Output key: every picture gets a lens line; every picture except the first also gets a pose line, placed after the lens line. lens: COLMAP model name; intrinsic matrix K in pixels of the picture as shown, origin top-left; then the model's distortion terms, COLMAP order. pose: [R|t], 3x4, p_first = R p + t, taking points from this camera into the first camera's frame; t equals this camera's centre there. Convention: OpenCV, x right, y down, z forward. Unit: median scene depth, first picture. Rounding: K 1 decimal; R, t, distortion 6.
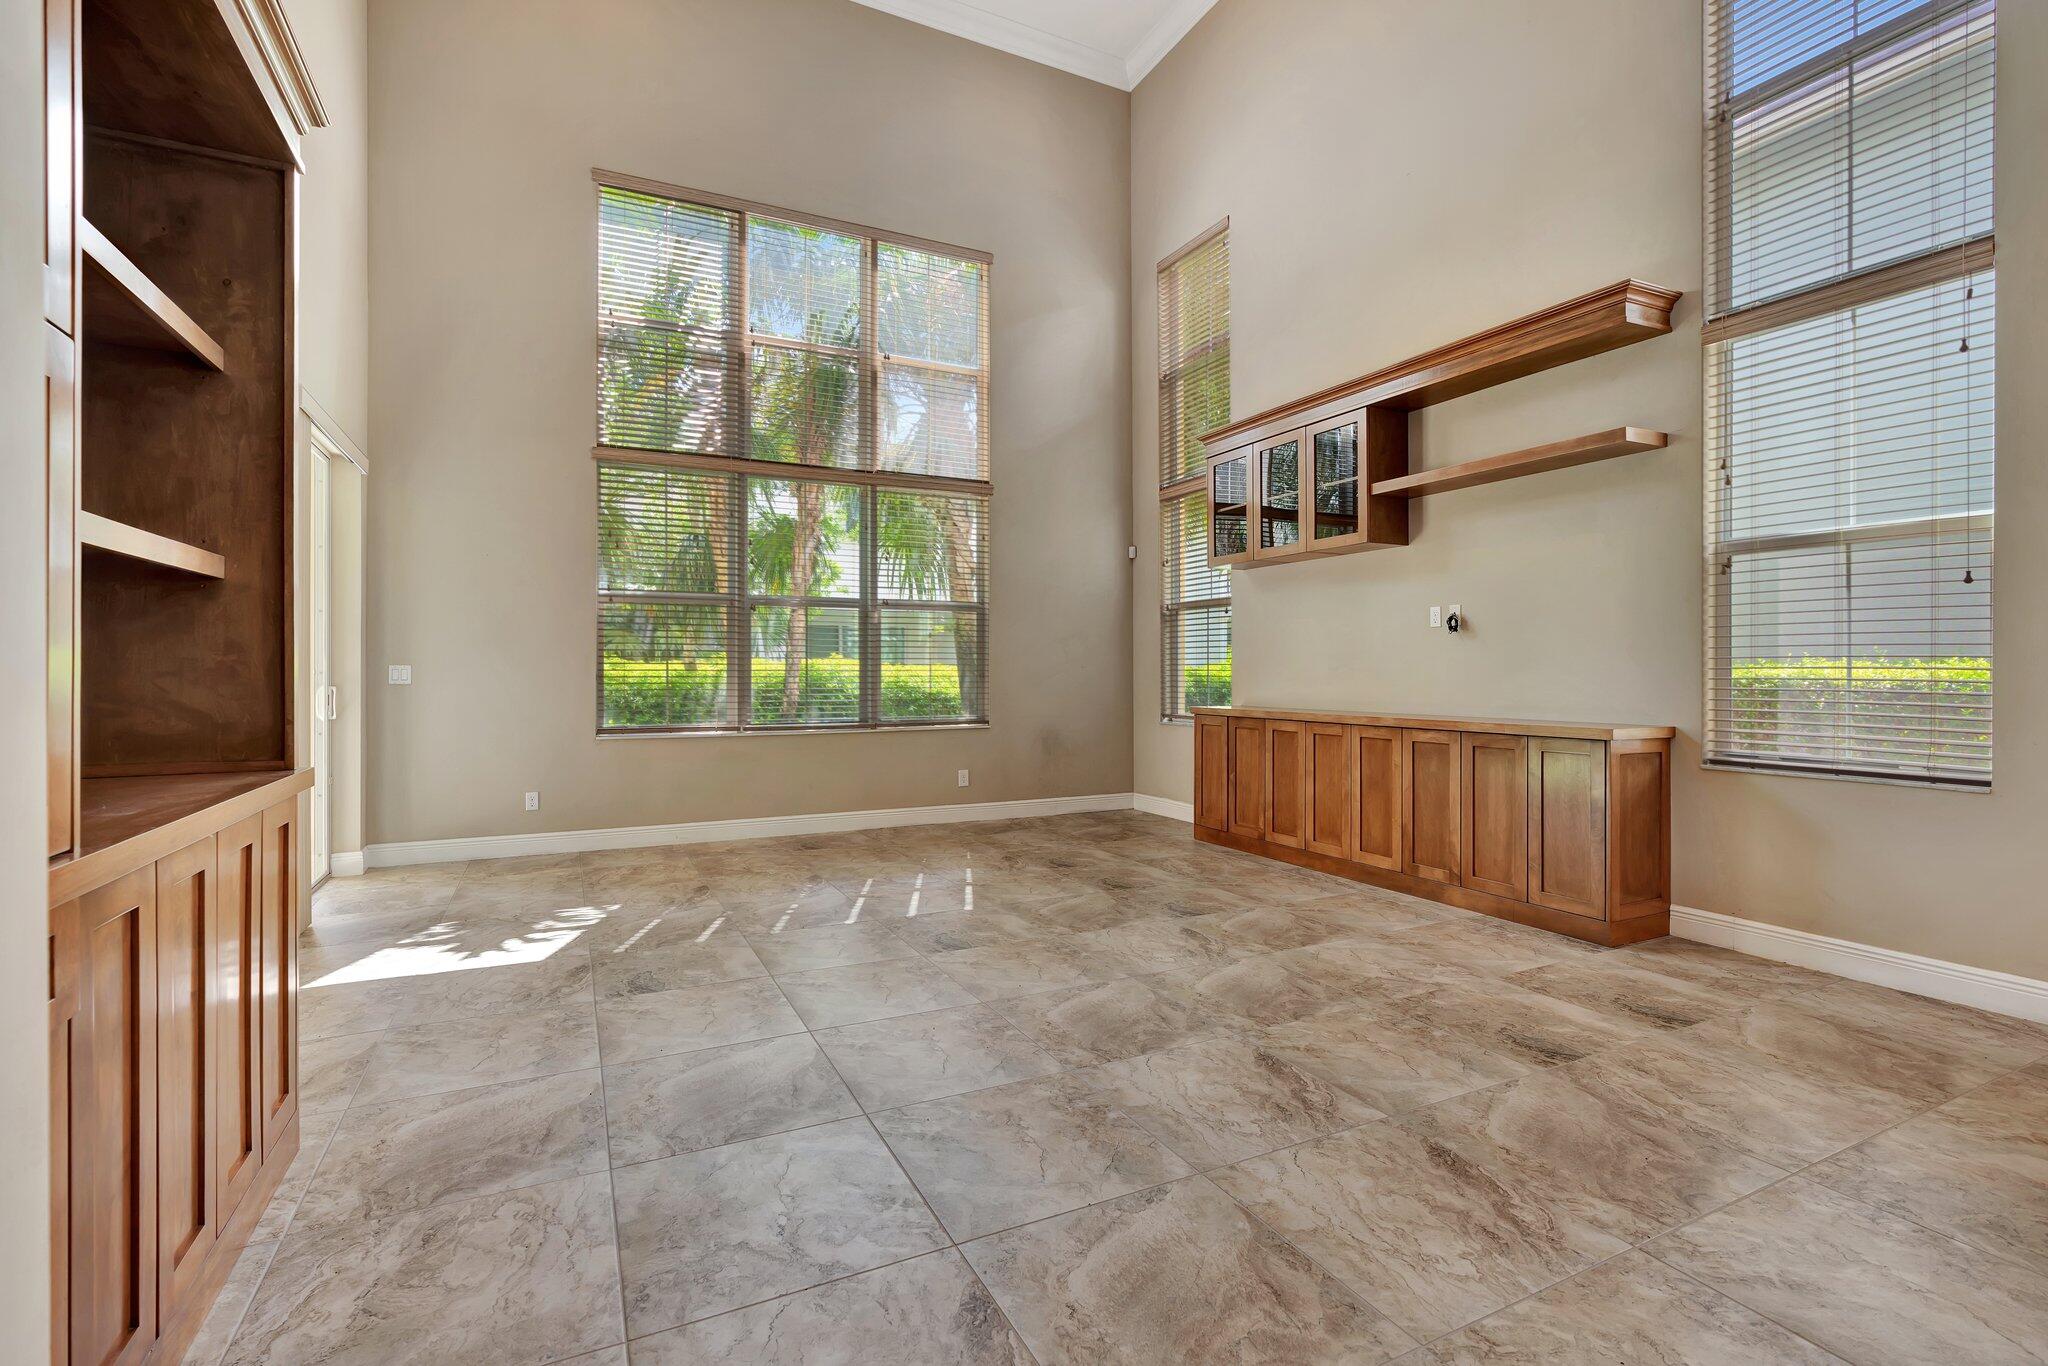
lens RADIAL K [[919.8, 0, 1016.3], [0, 919.8, 675.2], [0, 0, 1]] dist [-0.015154, 0.005716]
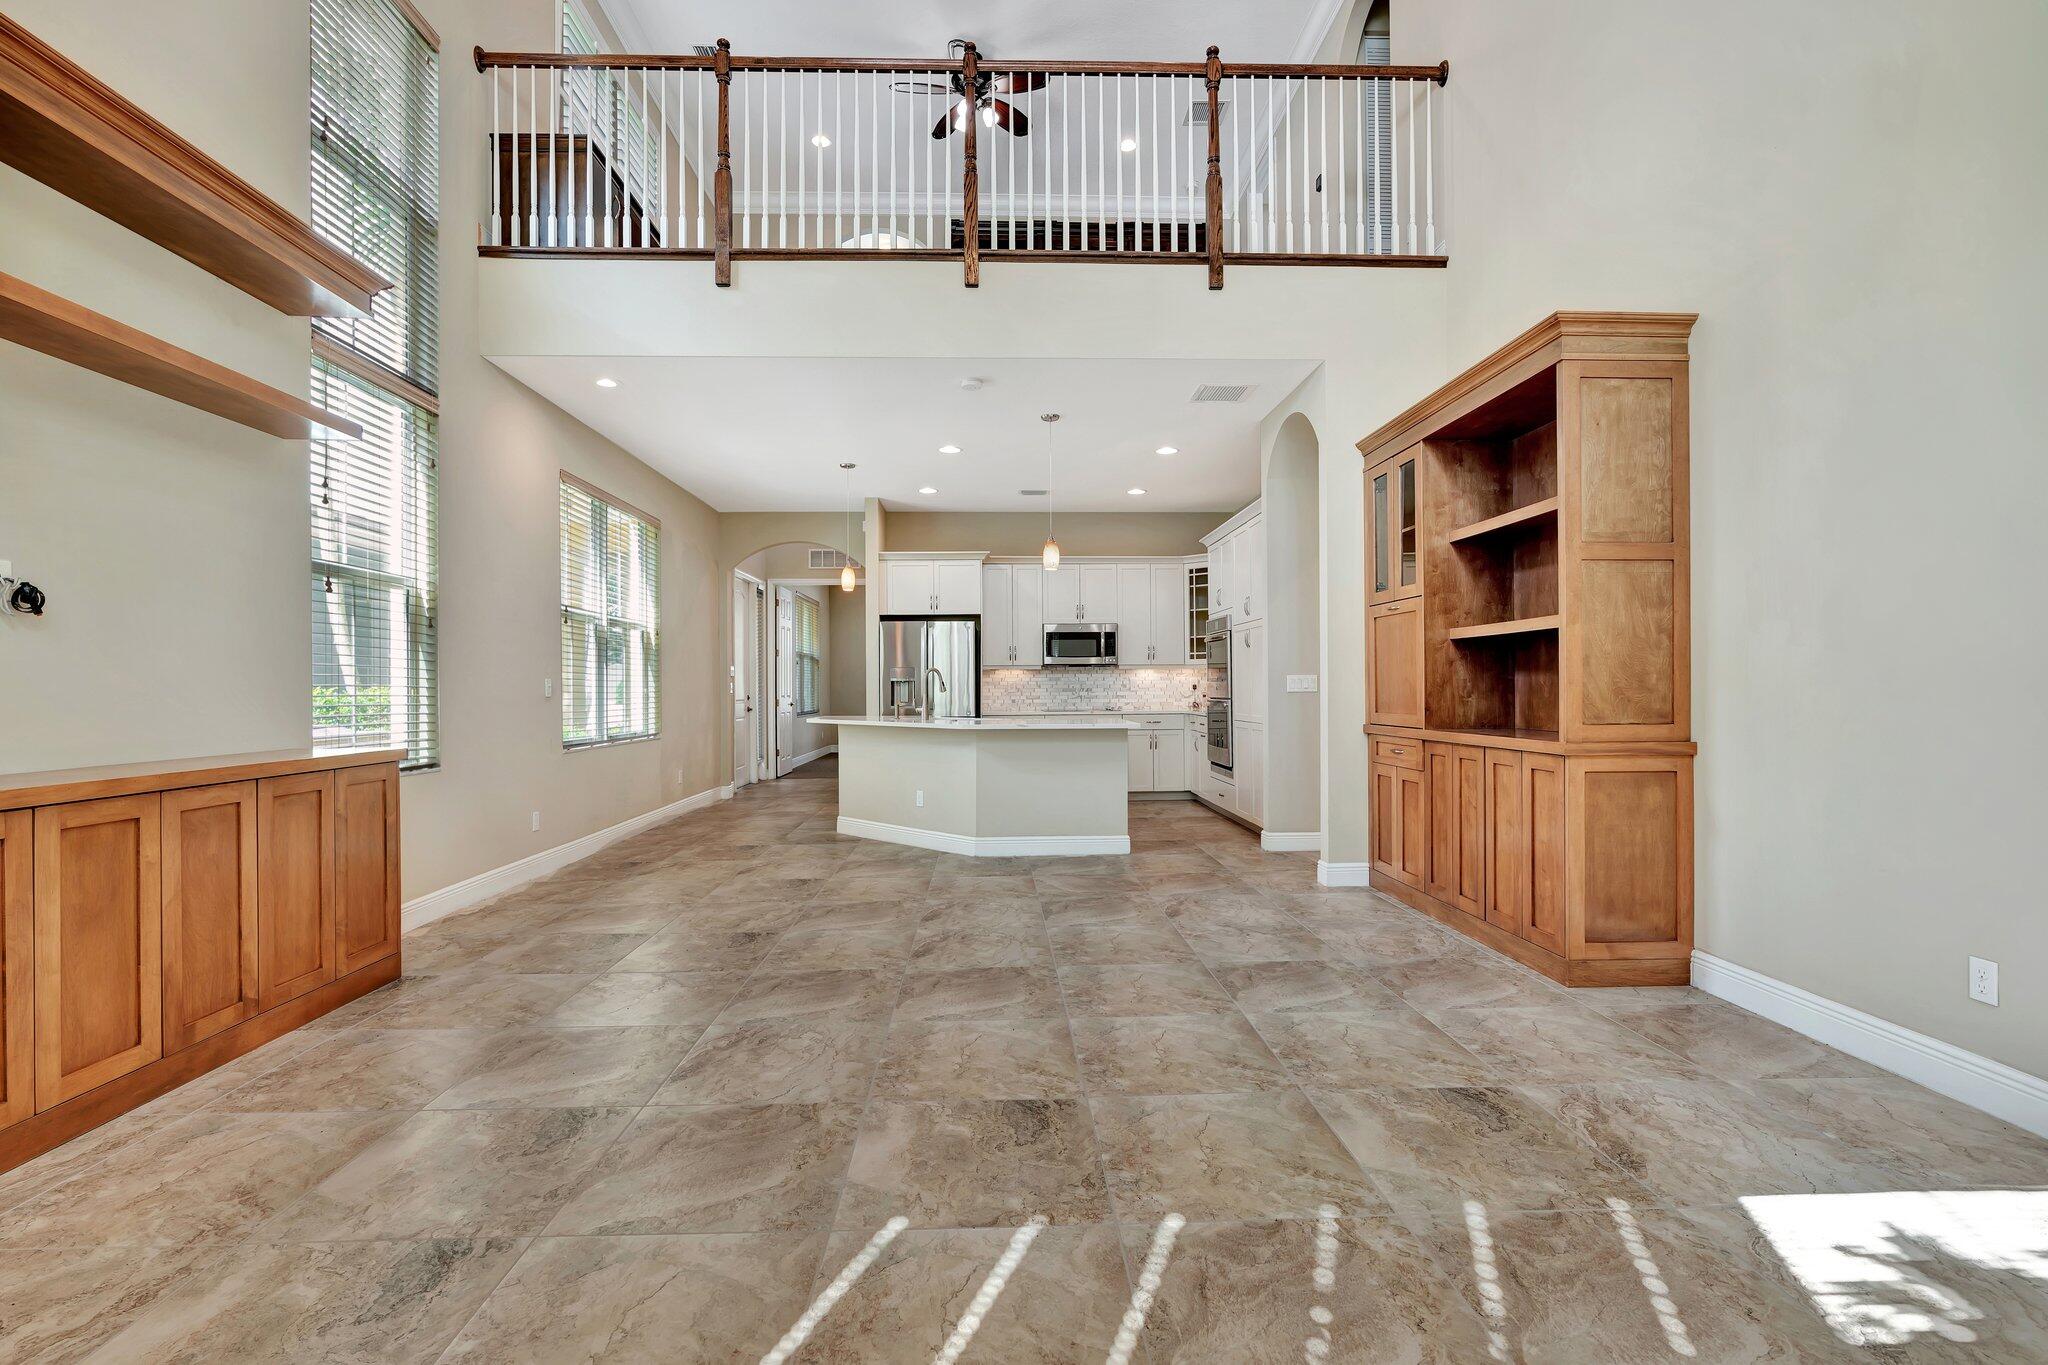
lens RADIAL K [[919.8, 0, 1018.9], [0, 919.8, 692.0], [0, 0, 1]] dist [-0.015154, 0.005716]
pose [[-0.909327, 0.003084, 0.416072, -0.241108], [0.007126, 0.999941, 0.008162, -0.001895], [-0.416022, 0.010387, -0.909295, 1.154952]]
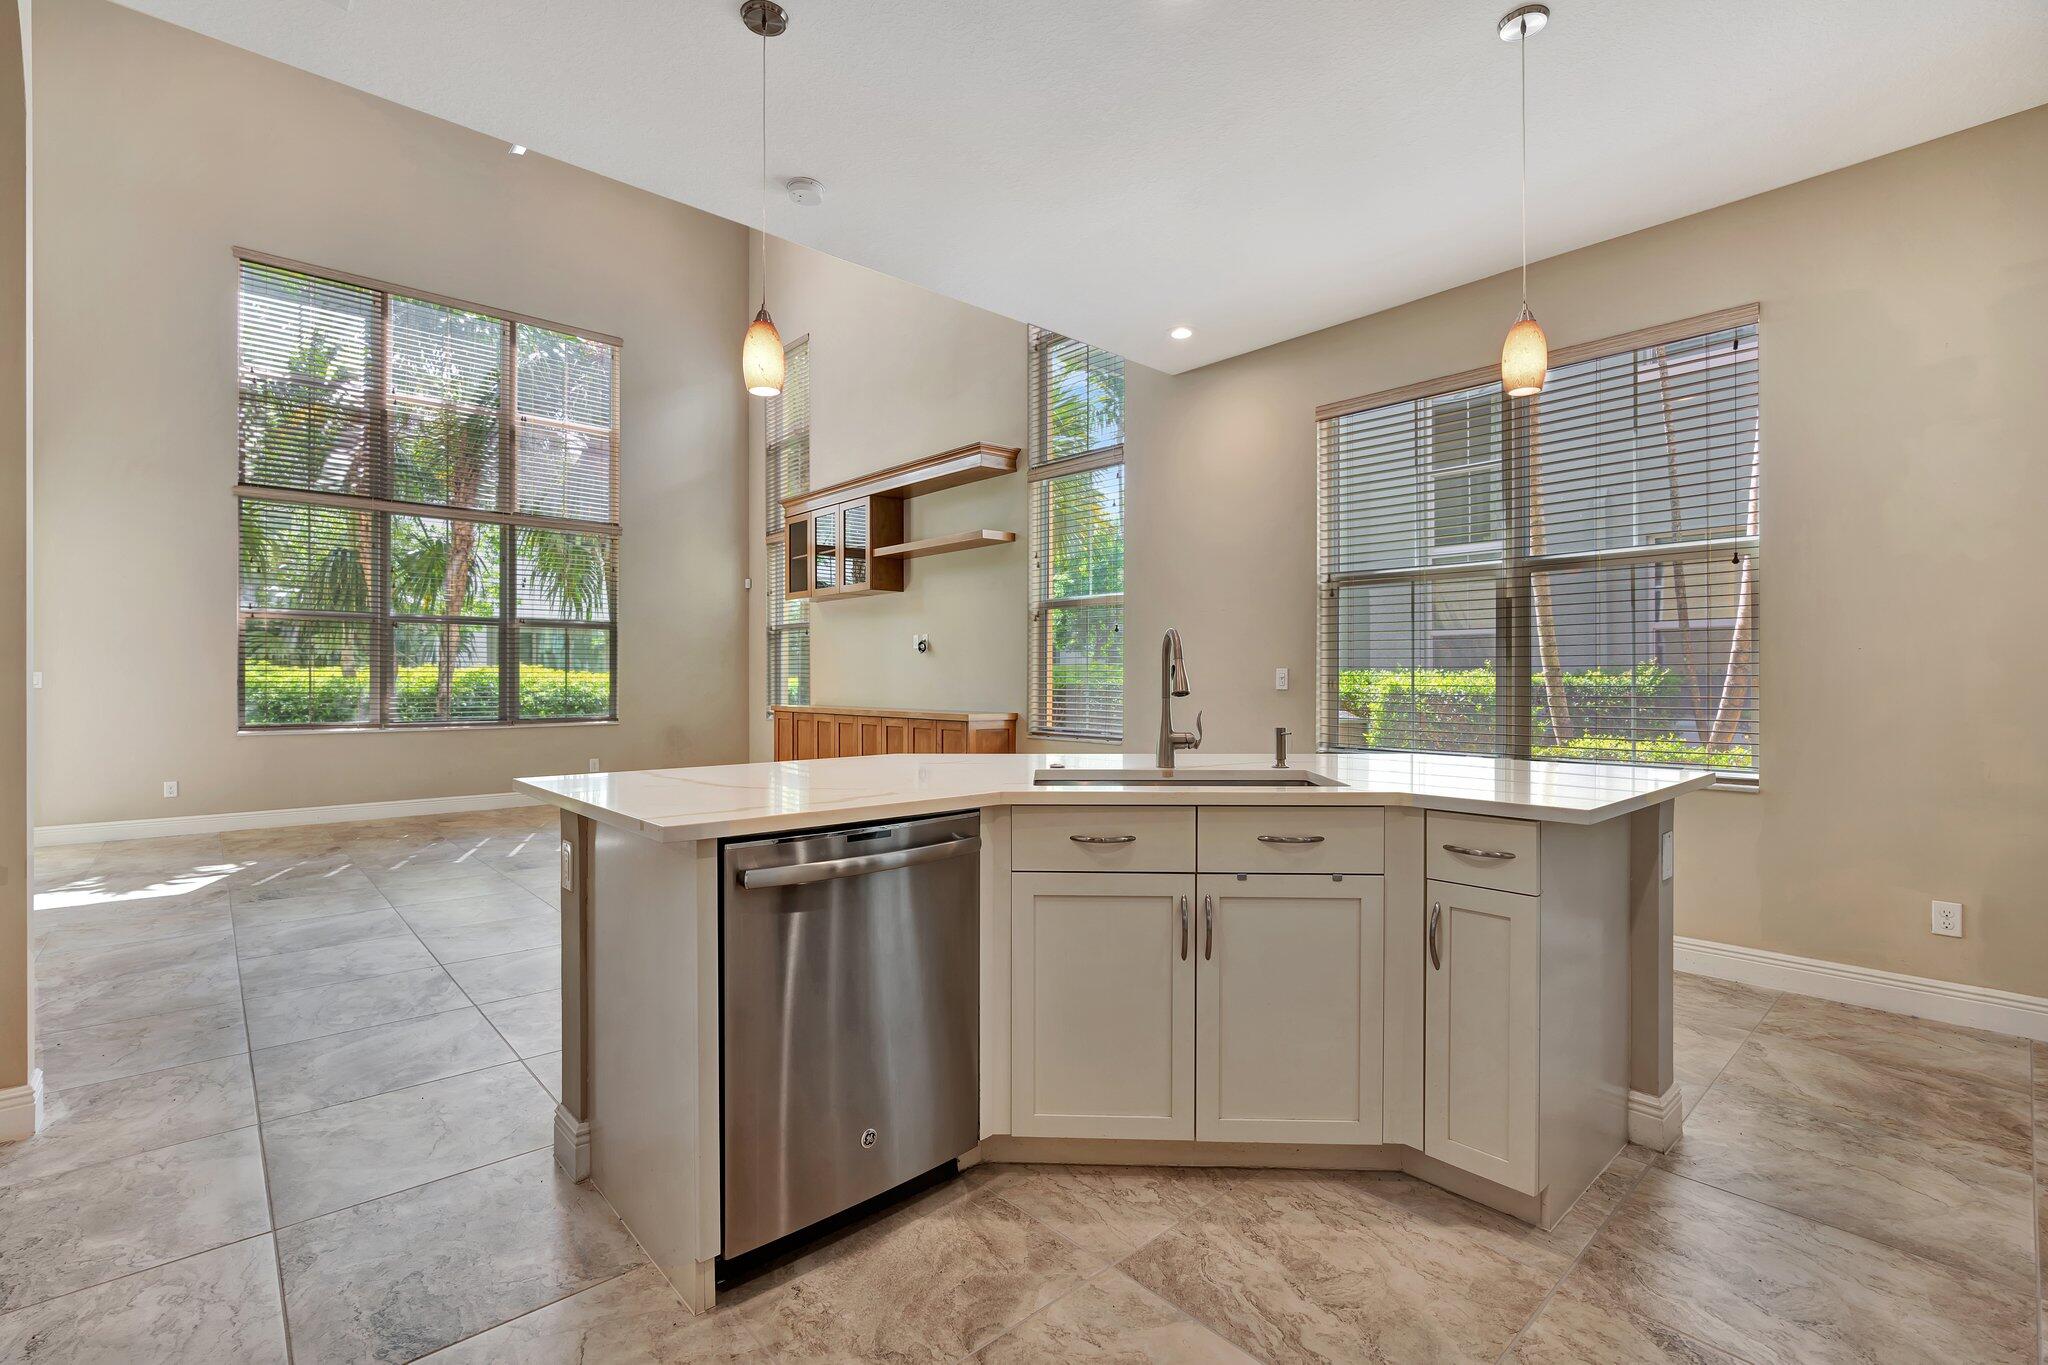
lens RADIAL K [[919.8, 0, 1033.3], [0, 919.8, 686.3], [0, 0, 1]] dist [-0.015154, 0.005716]
pose [[0.961274, -0.001005, 0.275592, 0.222418], [-0.000805, 0.999979, 0.006454, -0.001846], [-0.275593, -0.006426, 0.961253, -0.451226]]
